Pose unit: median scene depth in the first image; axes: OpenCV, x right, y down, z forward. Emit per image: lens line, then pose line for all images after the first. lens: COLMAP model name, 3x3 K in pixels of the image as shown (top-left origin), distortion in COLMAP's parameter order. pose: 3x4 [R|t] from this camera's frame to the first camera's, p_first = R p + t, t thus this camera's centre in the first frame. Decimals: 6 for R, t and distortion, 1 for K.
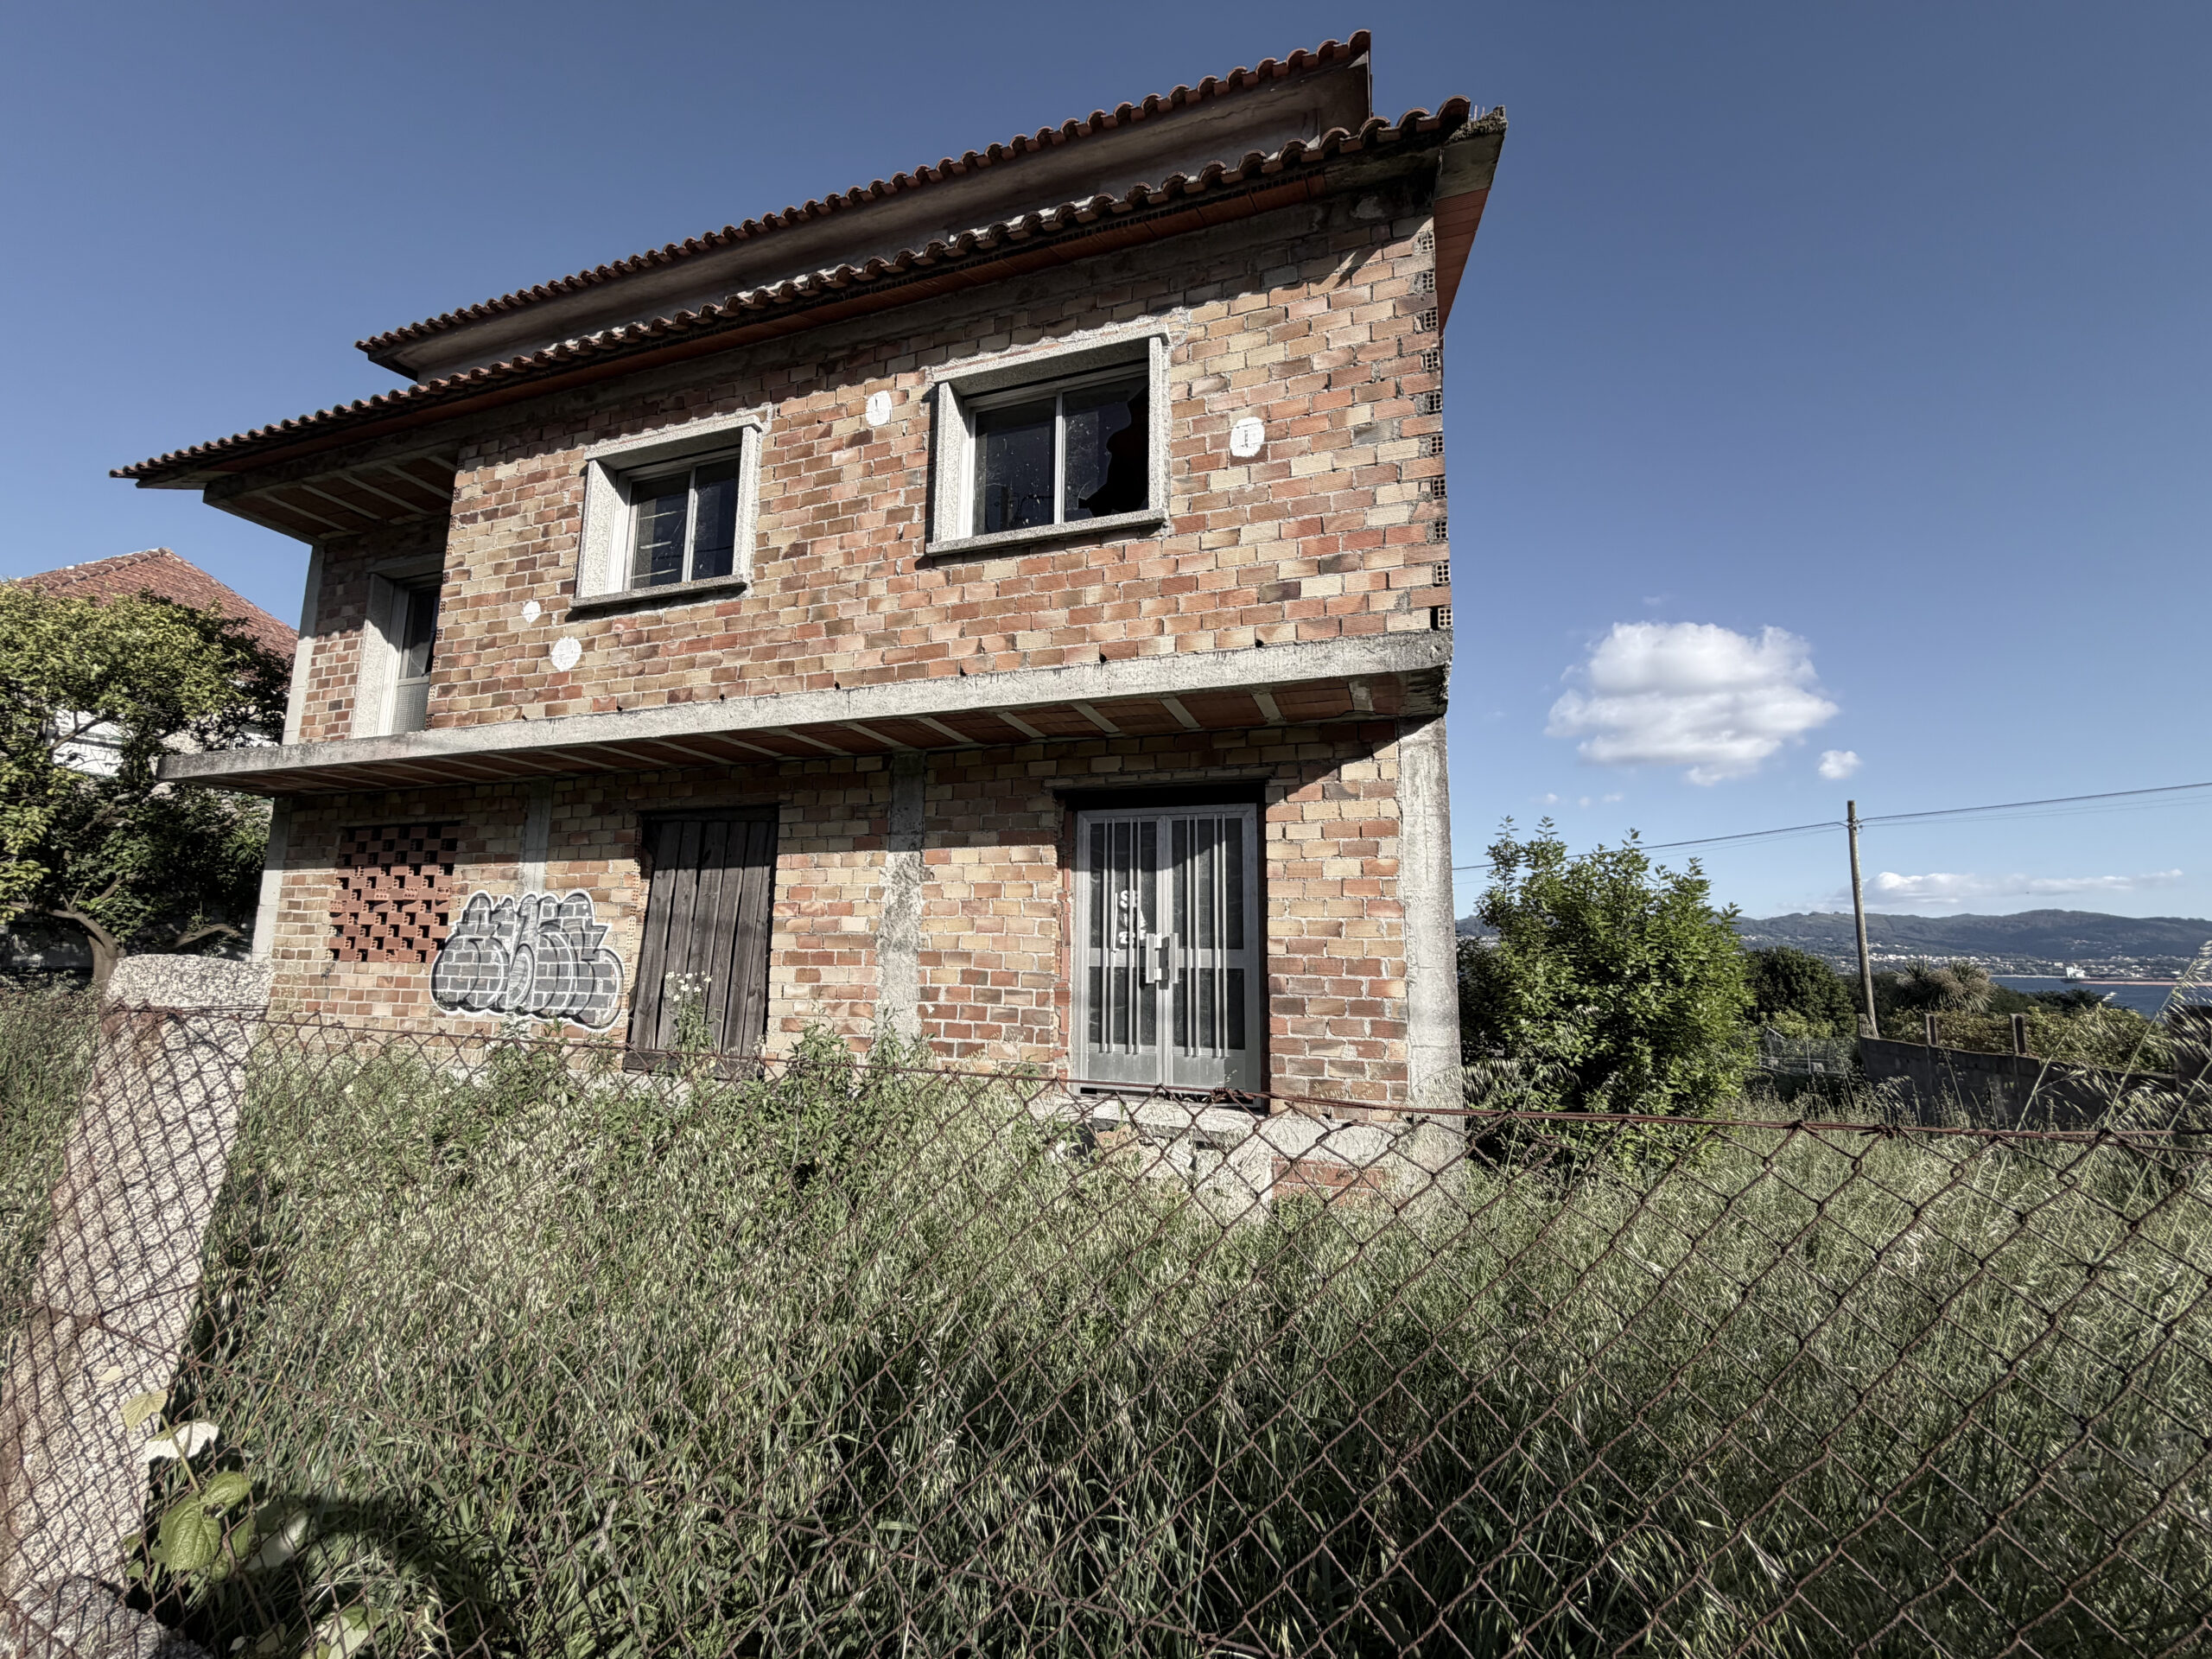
lens RADIAL K [[891.0, 0, 1108.9], [0, 891.0, 836.0], [0, 0, 1]] dist [0.002282, -0.000171]
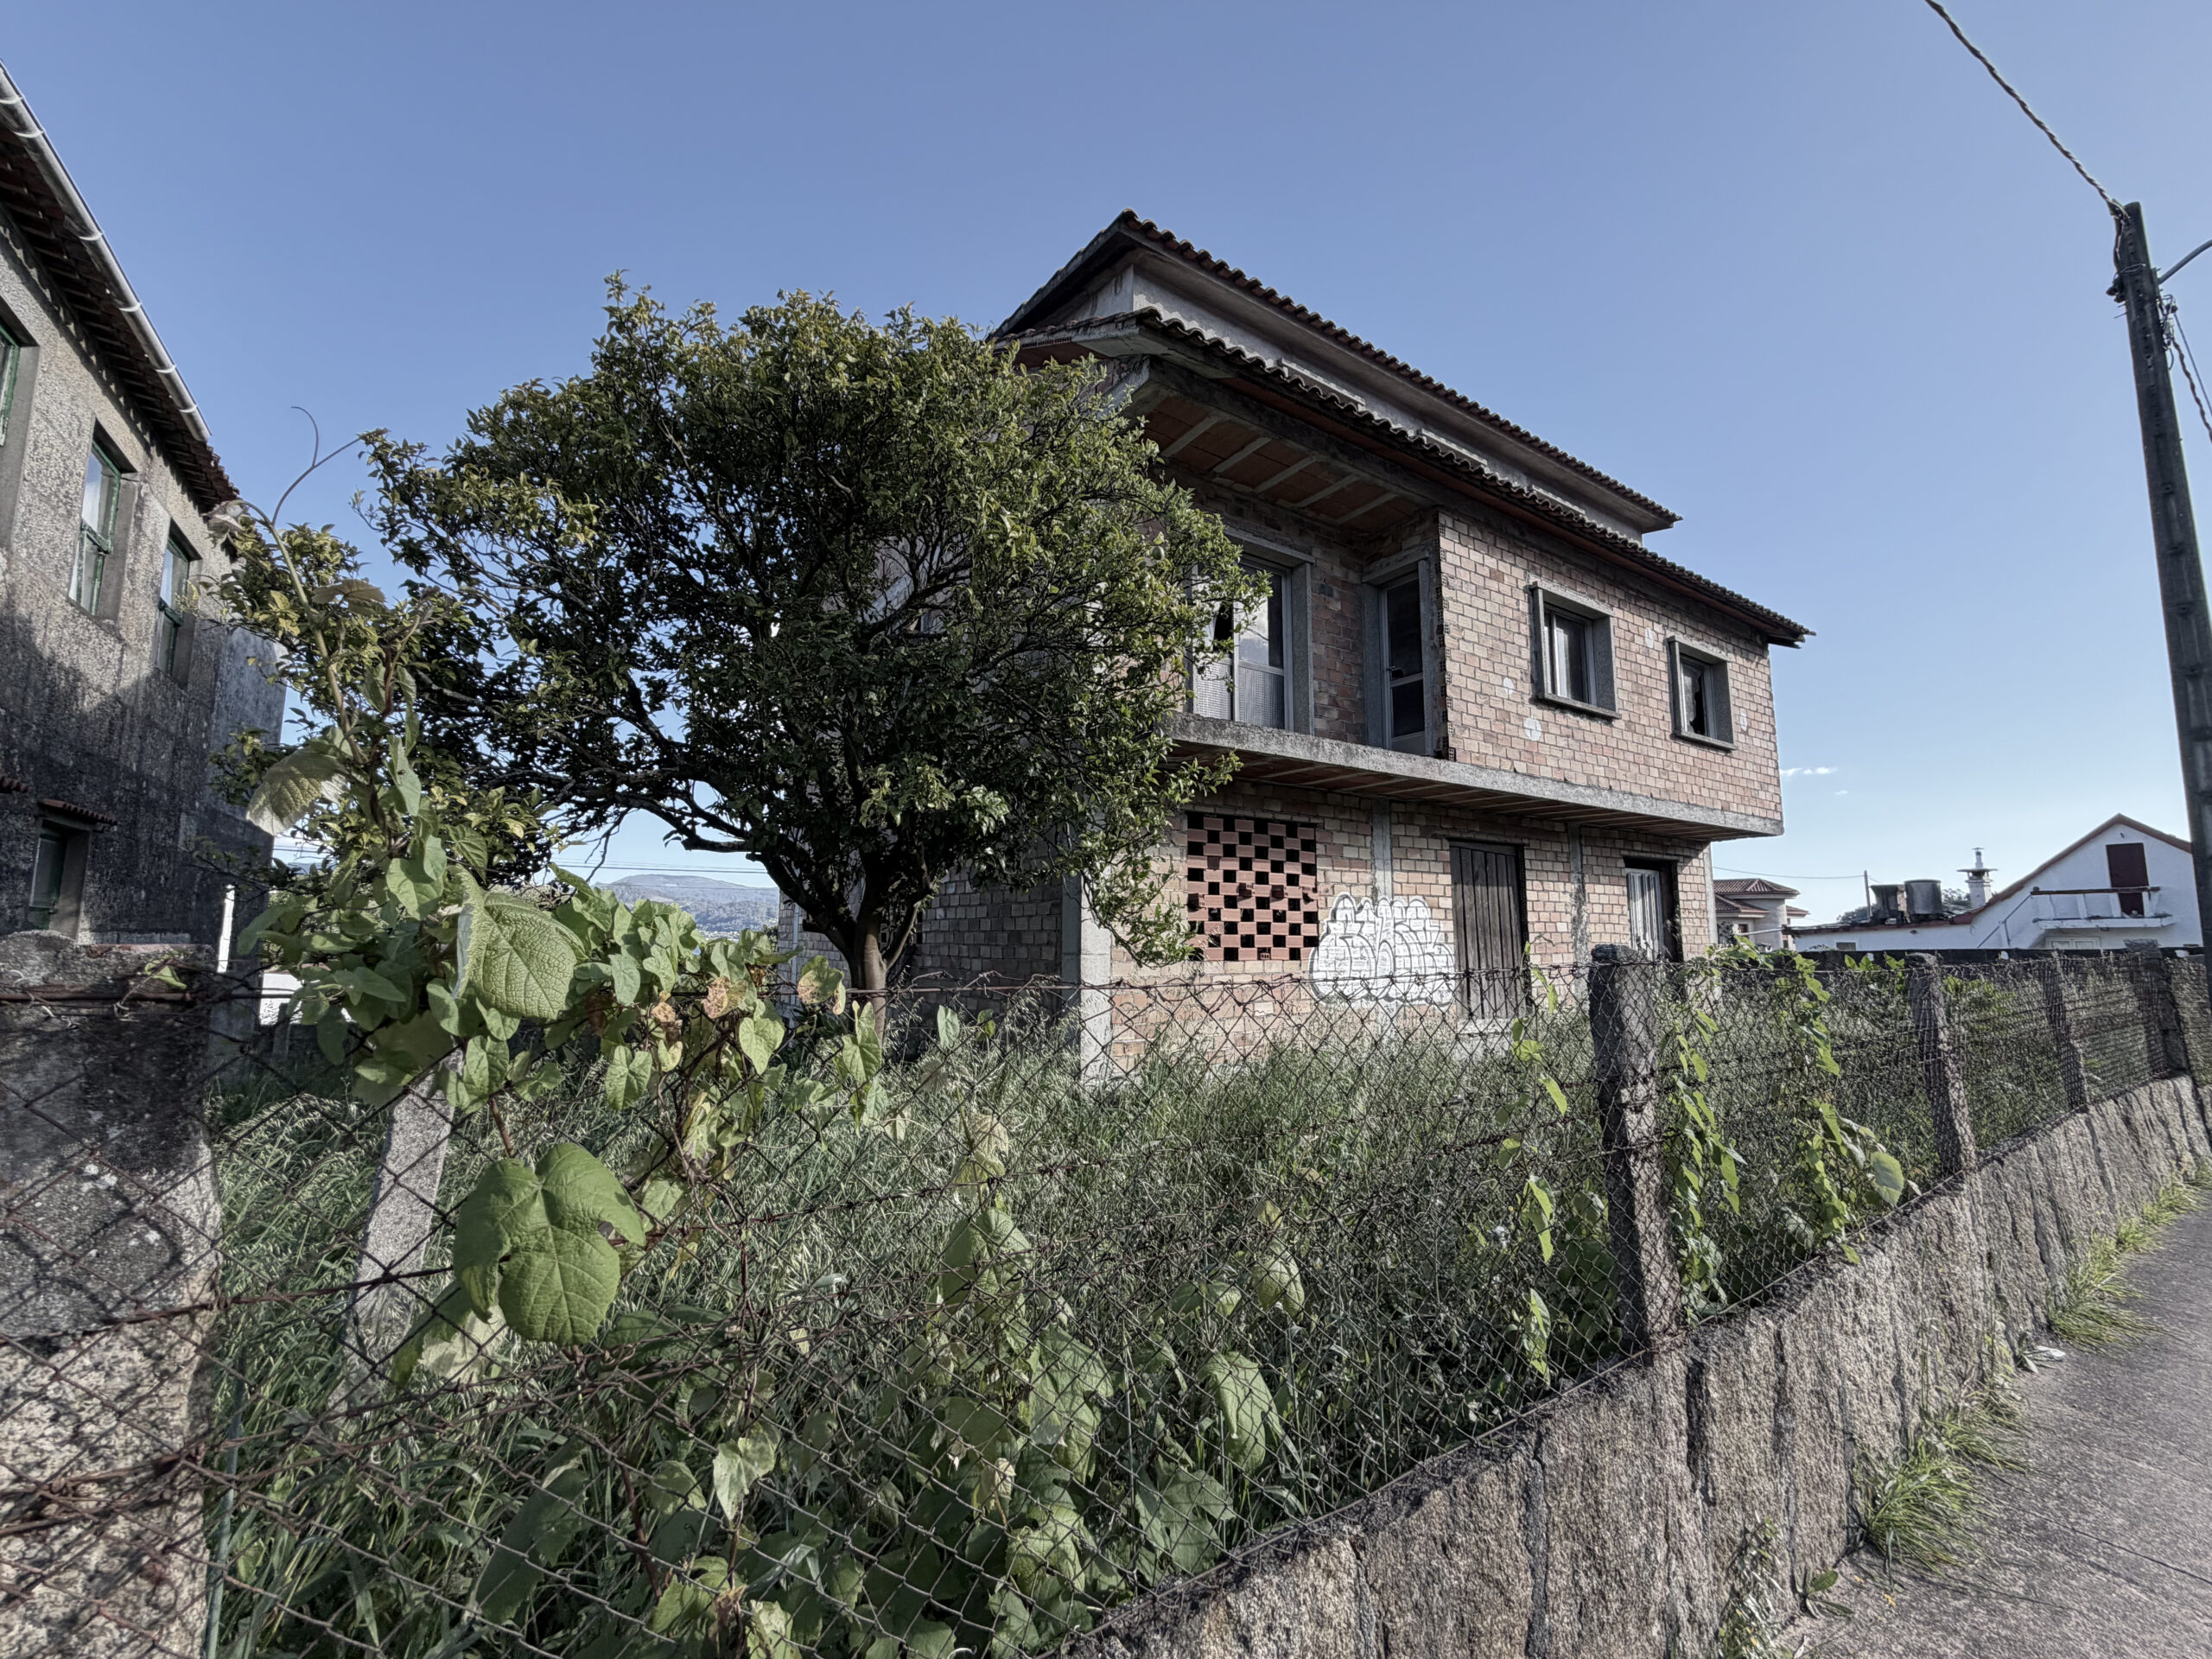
lens RADIAL K [[891.0, 0, 1106.9], [0, 891.0, 832.6], [0, 0, 1]] dist [0.002282, -0.000171]
pose [[0.604946, 0.082558, 0.791975, -1.725856], [-0.098091, 0.994761, -0.028771, 0.047691], [-0.790201, -0.060281, 0.609876, 0.559036]]
